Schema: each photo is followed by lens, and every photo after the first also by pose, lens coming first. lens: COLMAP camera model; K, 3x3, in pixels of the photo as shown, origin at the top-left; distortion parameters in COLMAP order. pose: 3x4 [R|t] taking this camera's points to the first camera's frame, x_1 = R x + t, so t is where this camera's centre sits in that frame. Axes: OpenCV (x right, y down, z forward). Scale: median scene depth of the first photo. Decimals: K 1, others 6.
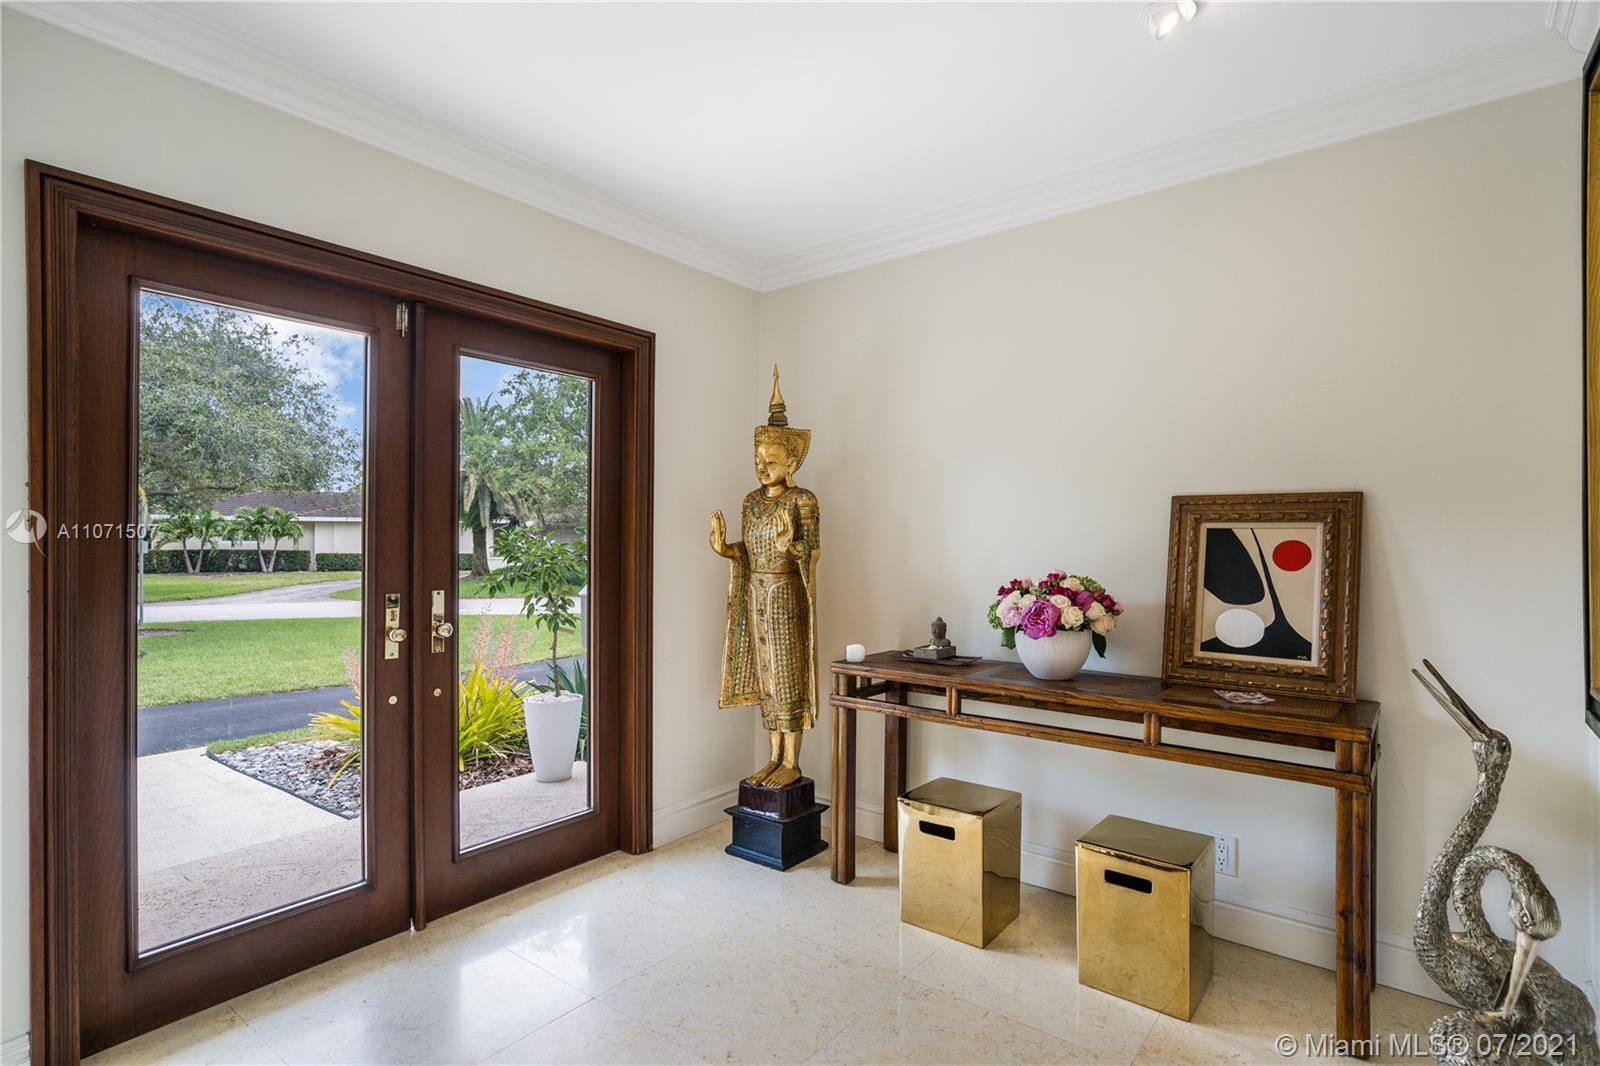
lens RADIAL K [[772.1, 0, 798.5], [0, 772.1, 544.1], [0, 0, 1]] dist [0.012655, 0.000245]
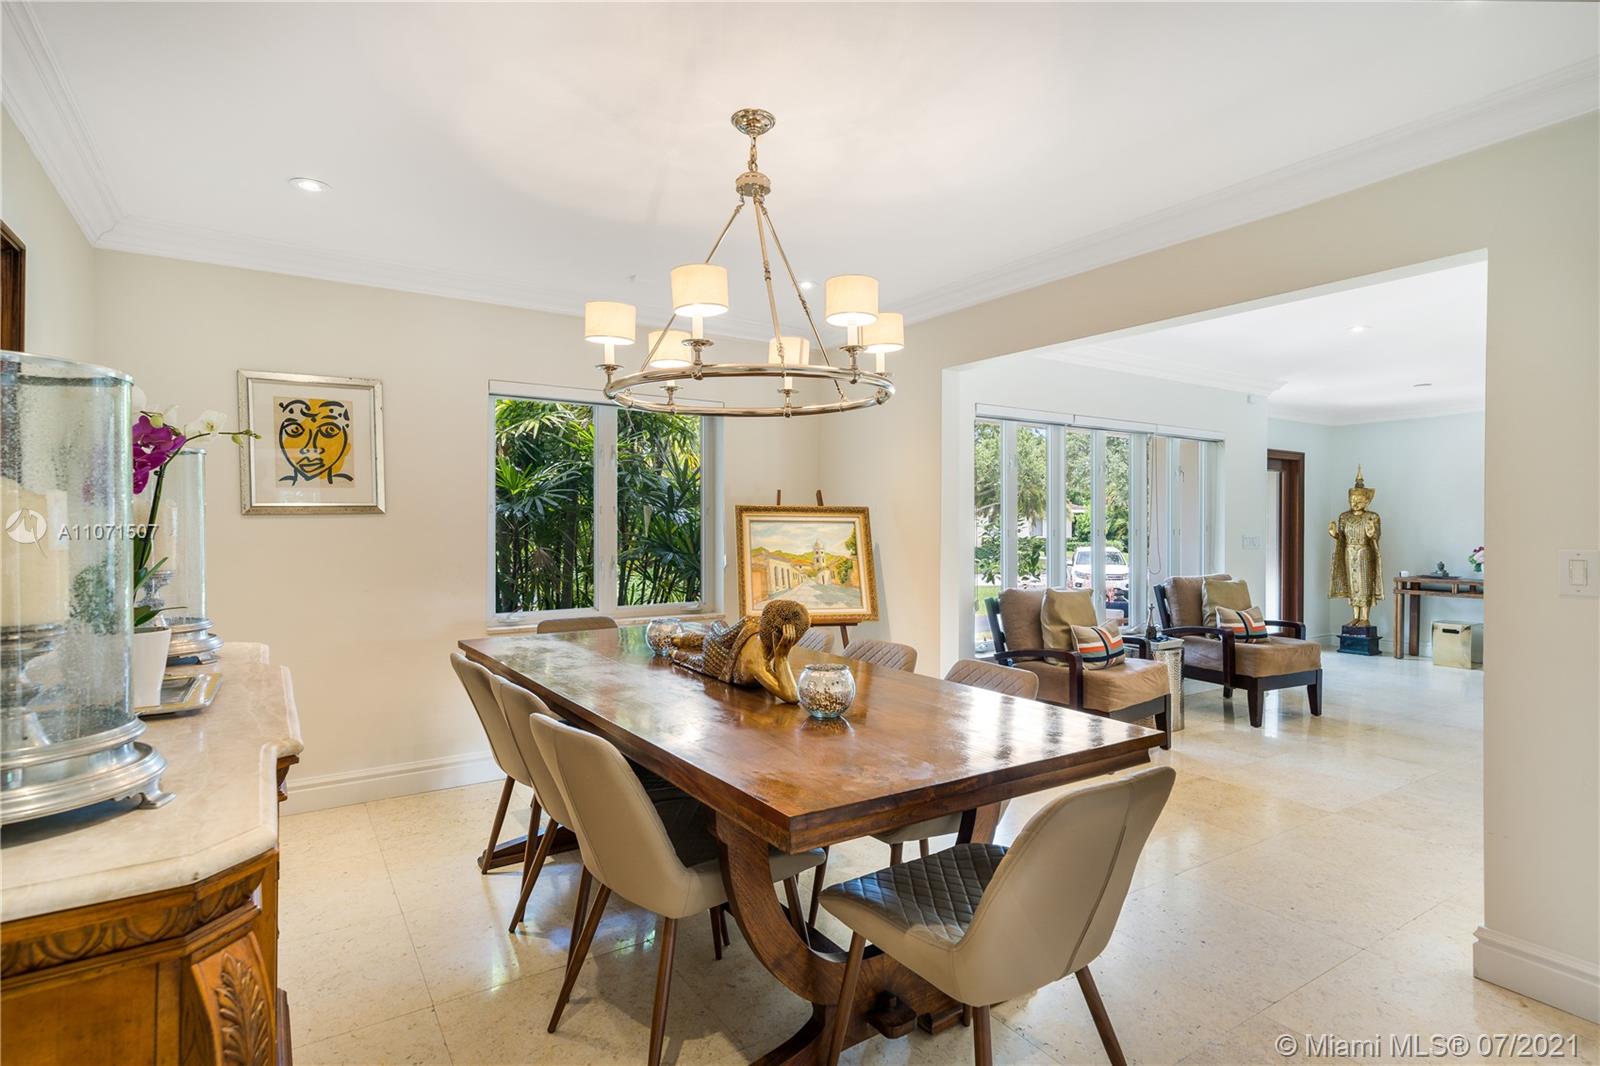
lens RADIAL K [[824.3, 0, 801.4], [0, 824.3, 528.4], [0, 0, 1]] dist [0.023049, 0.000736]
pose [[0.954214, -0.000637, -0.299124, -1.041828], [-0.000444, 0.999994, -0.003548, -0.005823], [0.299125, 0.003519, 0.954208, -2.358971]]
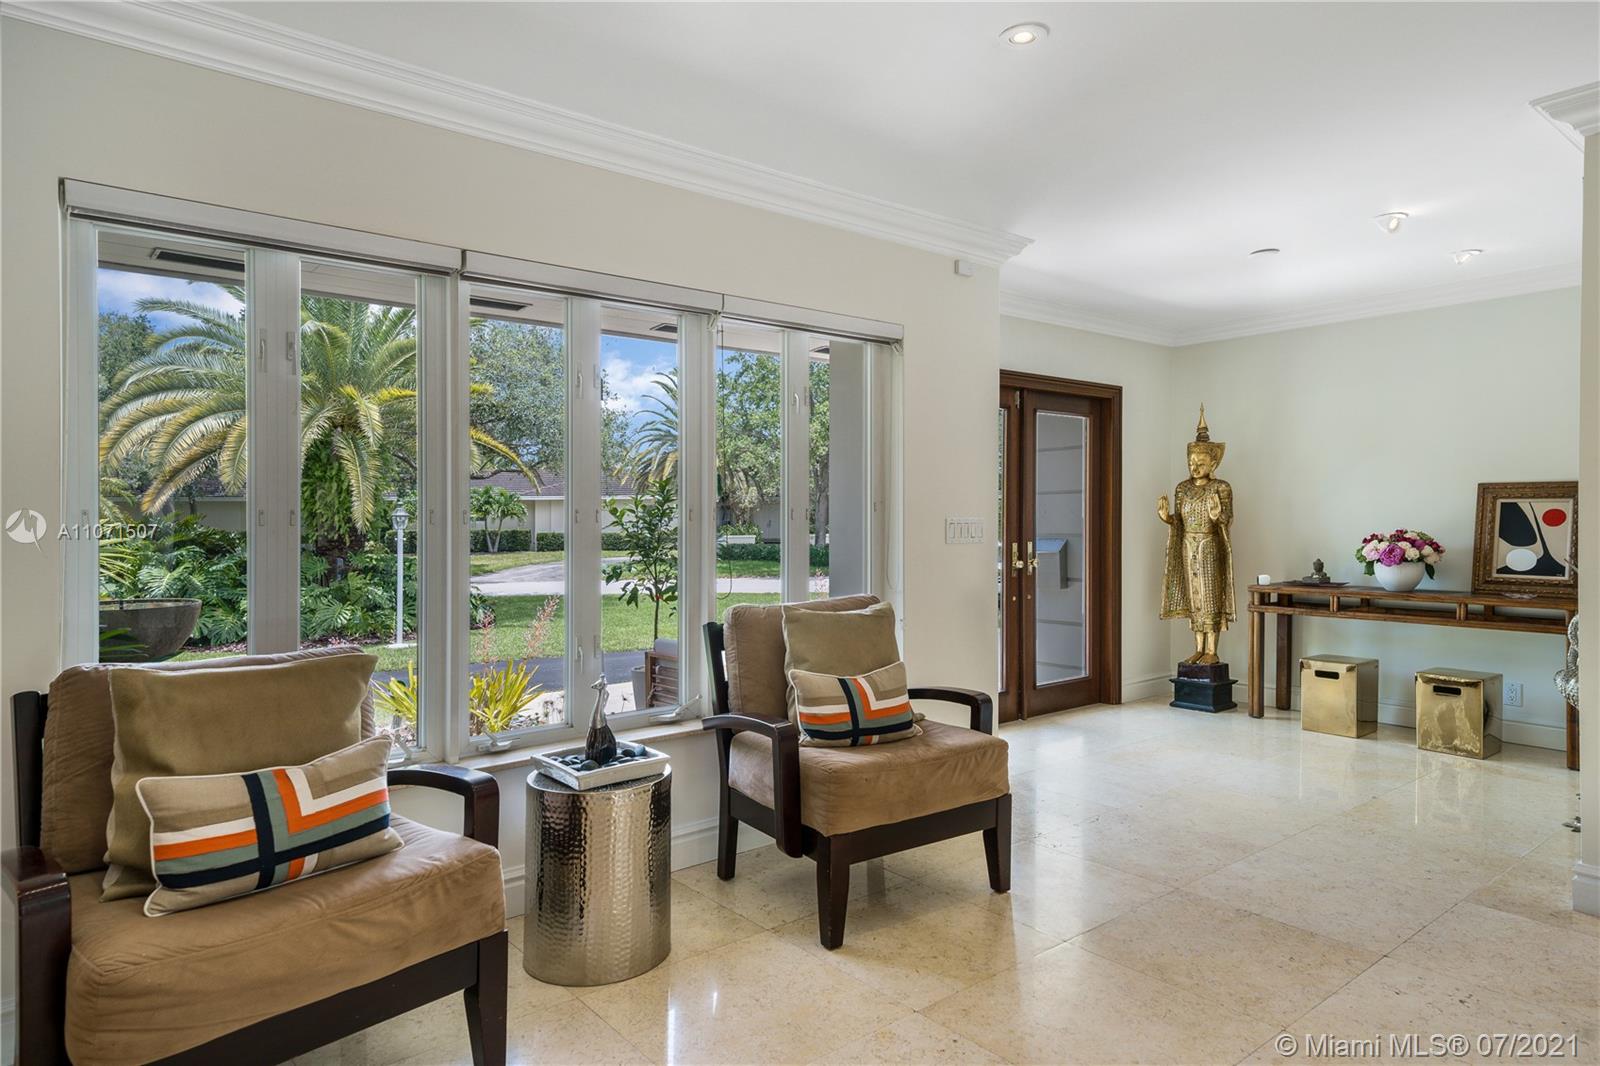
lens RADIAL K [[973.0, 0, 800.0], [0, 973.0, 526.0], [0, 0, 1]] dist [0.031415, -0.000978]
pose [[0.978438, -0.007396, -0.206406, -0.457943], [0.008398, 0.999957, 0.003976, 0.008658], [0.206368, -0.005623, 0.978458, -1.241002]]
